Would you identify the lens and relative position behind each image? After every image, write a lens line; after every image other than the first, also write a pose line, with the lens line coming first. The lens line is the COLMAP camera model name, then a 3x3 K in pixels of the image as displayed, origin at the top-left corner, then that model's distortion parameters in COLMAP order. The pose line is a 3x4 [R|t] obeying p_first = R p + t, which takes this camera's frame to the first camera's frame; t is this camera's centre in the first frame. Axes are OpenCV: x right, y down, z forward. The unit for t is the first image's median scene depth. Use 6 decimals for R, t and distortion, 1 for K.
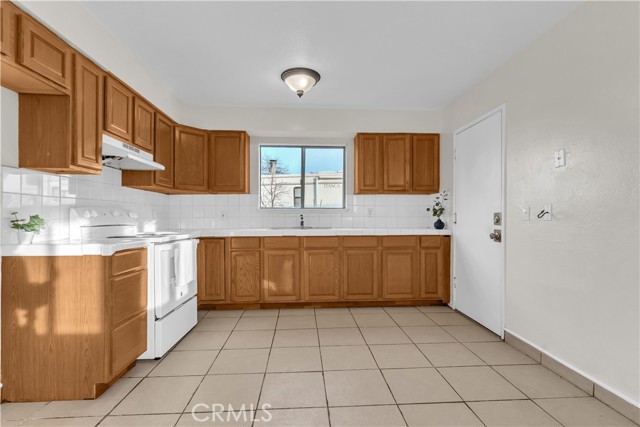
lens RADIAL K [[307.1, 0, 320.8], [0, 307.1, 215.7], [0, 0, 1]] dist [0.002691, 0.001613]
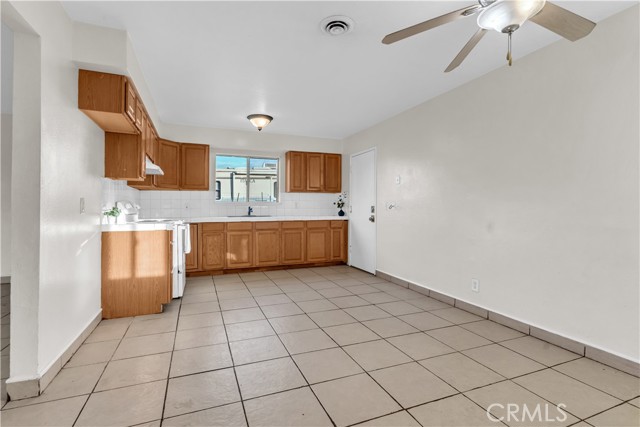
lens RADIAL K [[307.1, 0, 320.6], [0, 307.1, 210.7], [0, 0, 1]] dist [0.002691, 0.001613]
pose [[0.947835, -0.002133, 0.318755, -0.223255], [-0.001370, 0.999941, 0.010765, -0.000941], [-0.318759, -0.010640, 0.947776, -0.469878]]
